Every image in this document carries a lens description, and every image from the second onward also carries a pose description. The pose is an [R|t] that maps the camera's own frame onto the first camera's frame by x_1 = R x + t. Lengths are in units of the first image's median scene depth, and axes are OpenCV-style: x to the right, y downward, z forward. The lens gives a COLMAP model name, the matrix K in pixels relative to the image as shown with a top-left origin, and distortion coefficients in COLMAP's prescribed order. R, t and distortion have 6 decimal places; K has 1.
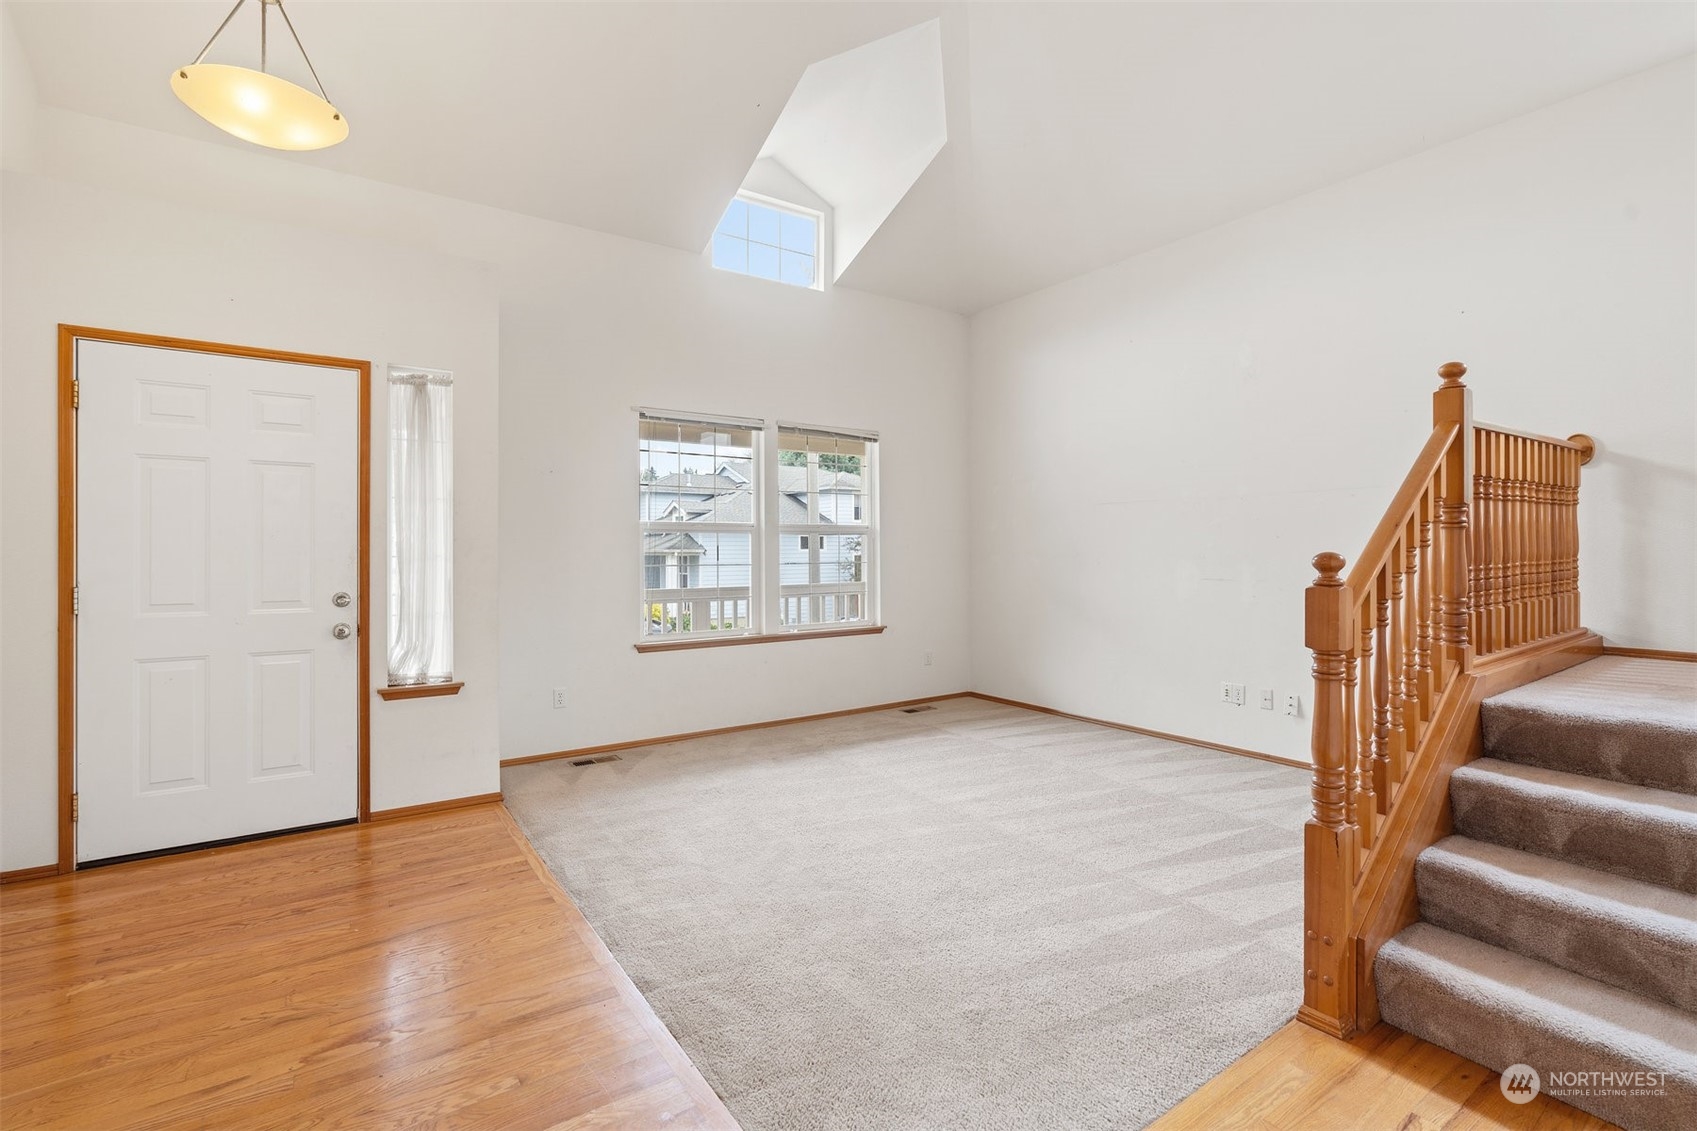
lens RADIAL K [[774.3, 0, 857.3], [0, 774.3, 554.9], [0, 0, 1]] dist [-0.012834, 0.002280]
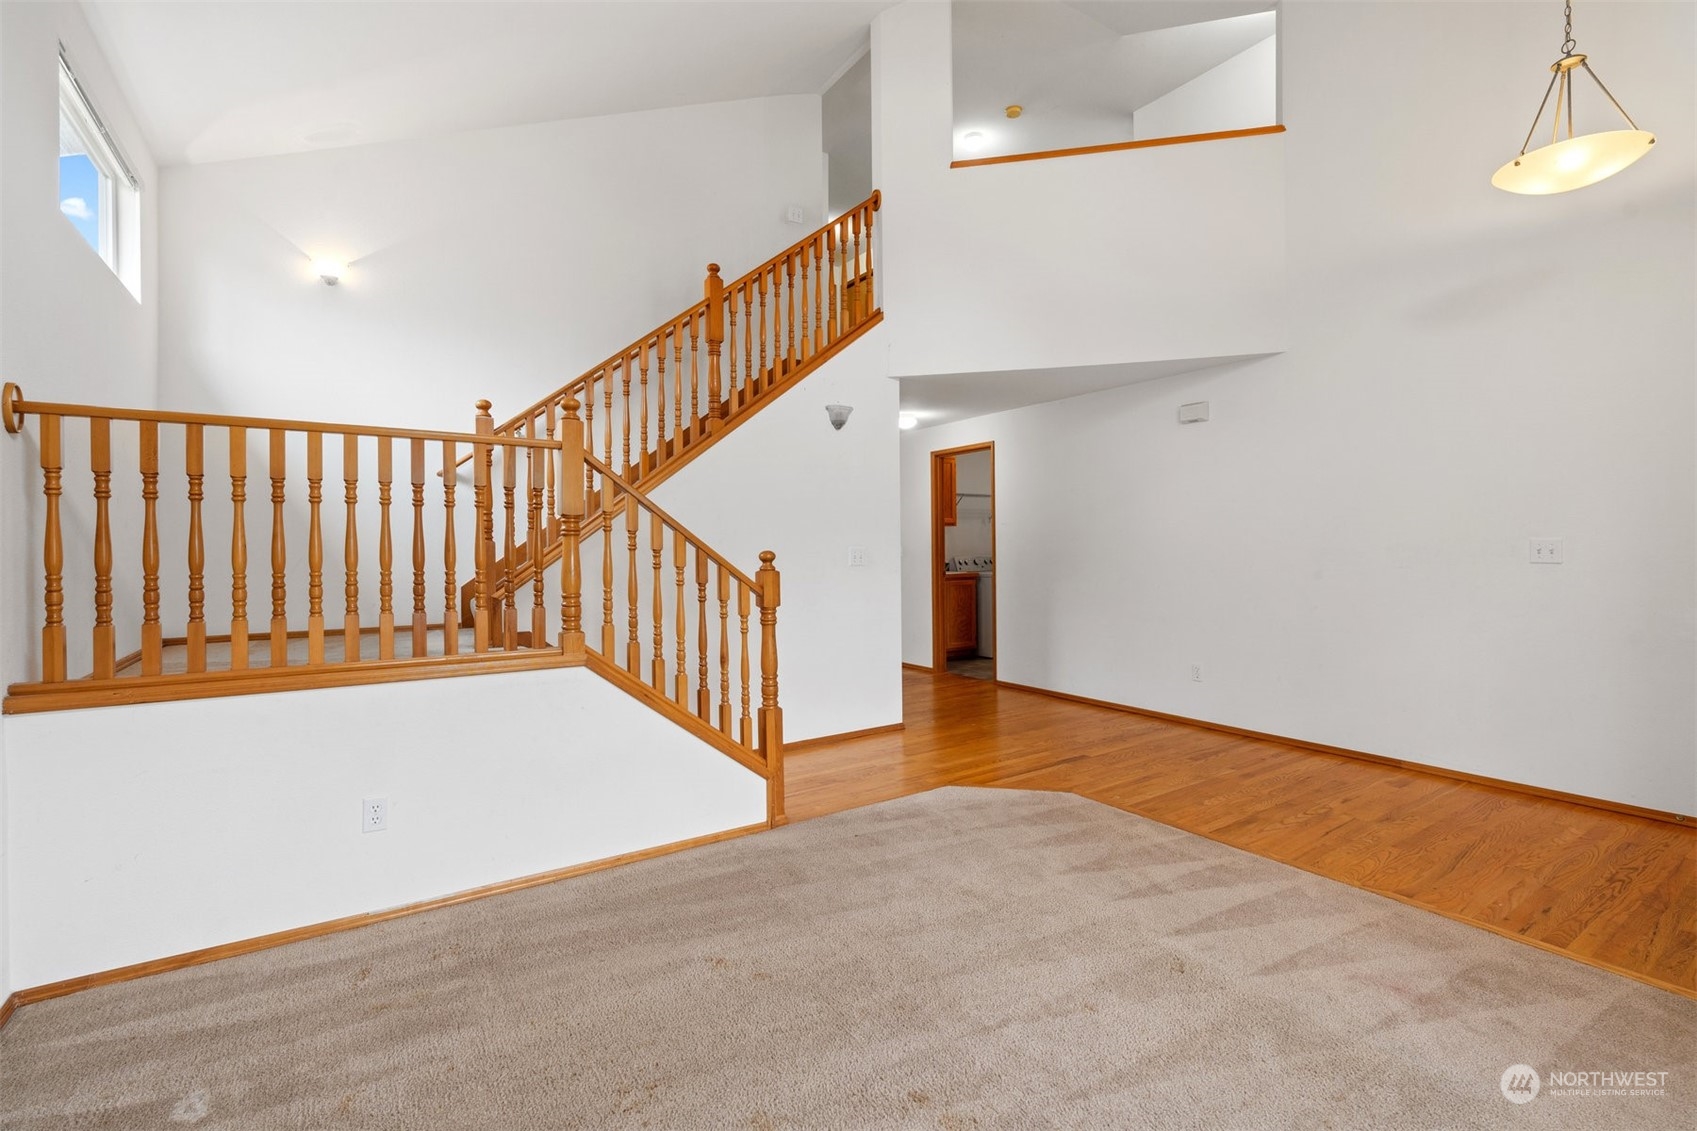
lens RADIAL K [[774.3, 0, 848.6], [0, 774.3, 554.3], [0, 0, 1]] dist [-0.012834, 0.002280]
pose [[-0.999626, 0.012810, 0.024149, 0.311748], [0.013251, 0.999747, 0.018162, -0.017941], [-0.023910, 0.018475, -0.999543, 2.144901]]
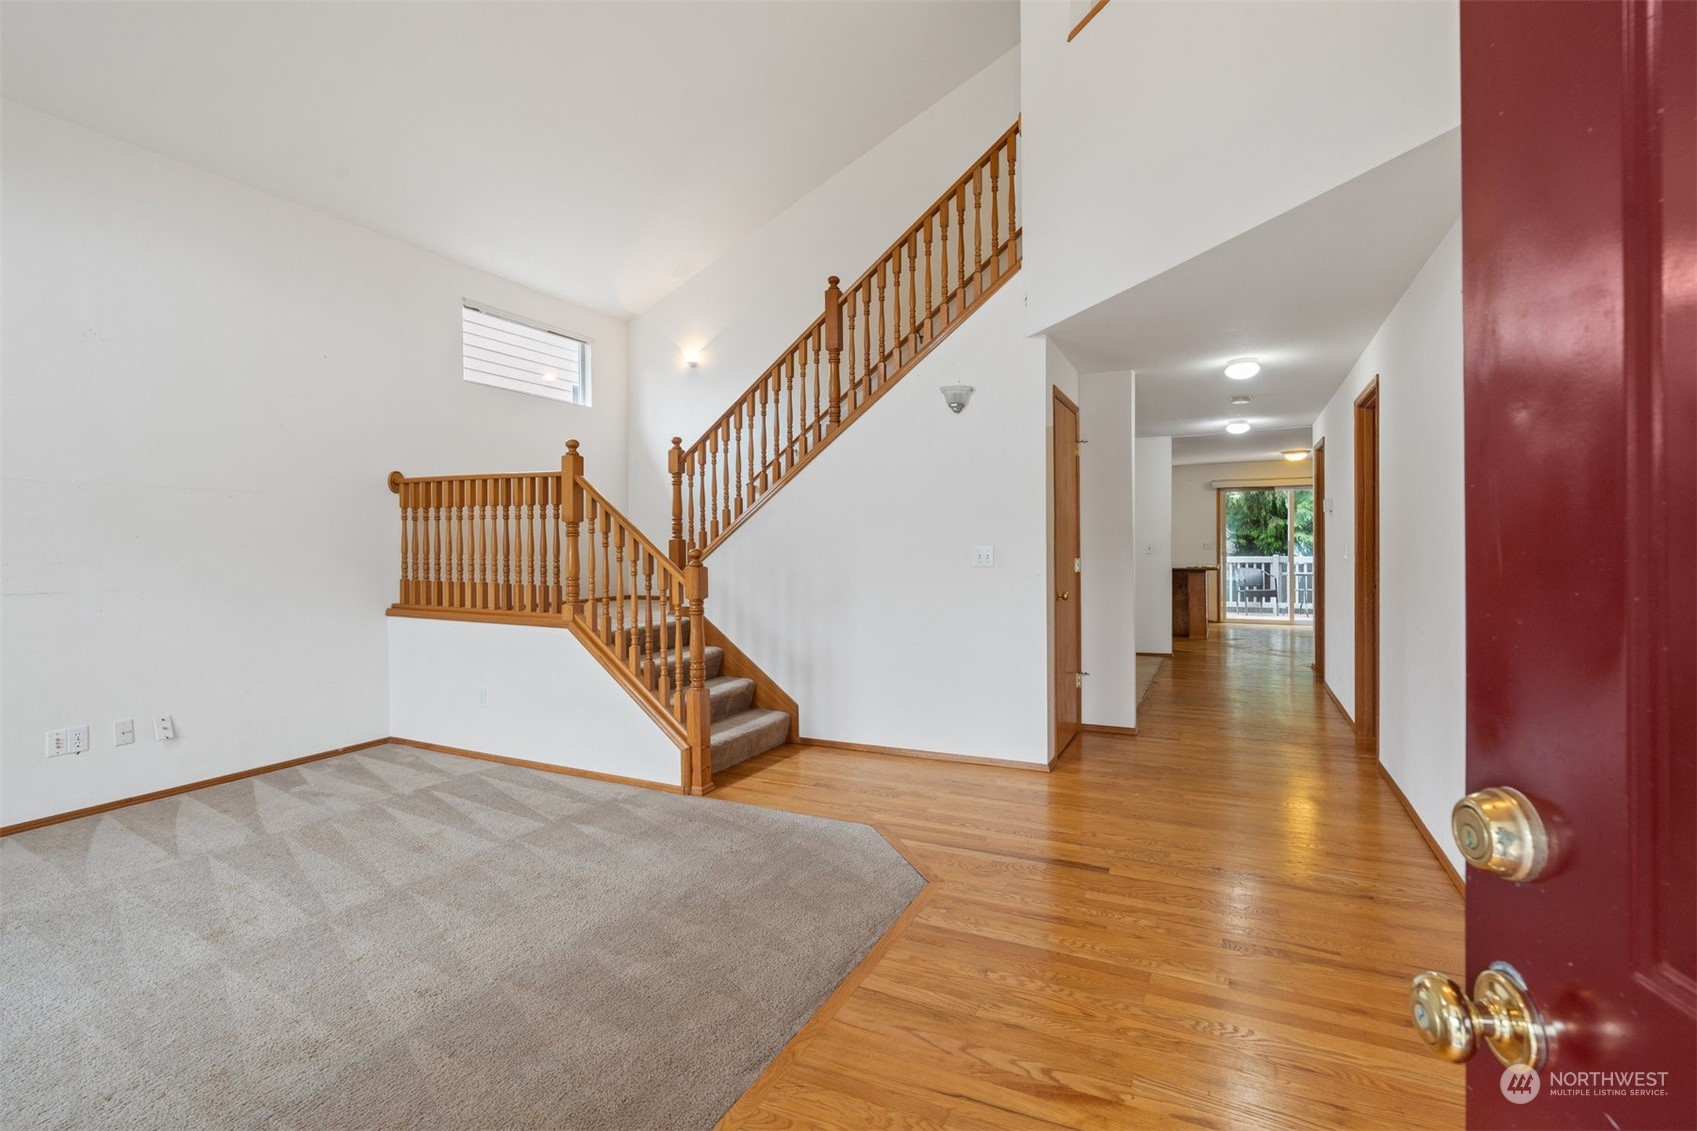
lens RADIAL K [[774.3, 0, 843.4], [0, 774.3, 549.7], [0, 0, 1]] dist [-0.012834, 0.002280]
pose [[-0.472329, -0.003015, 0.881417, -1.005262], [0.016319, 0.999793, 0.012165, -0.014148], [-0.881271, 0.020129, -0.472182, 1.251513]]
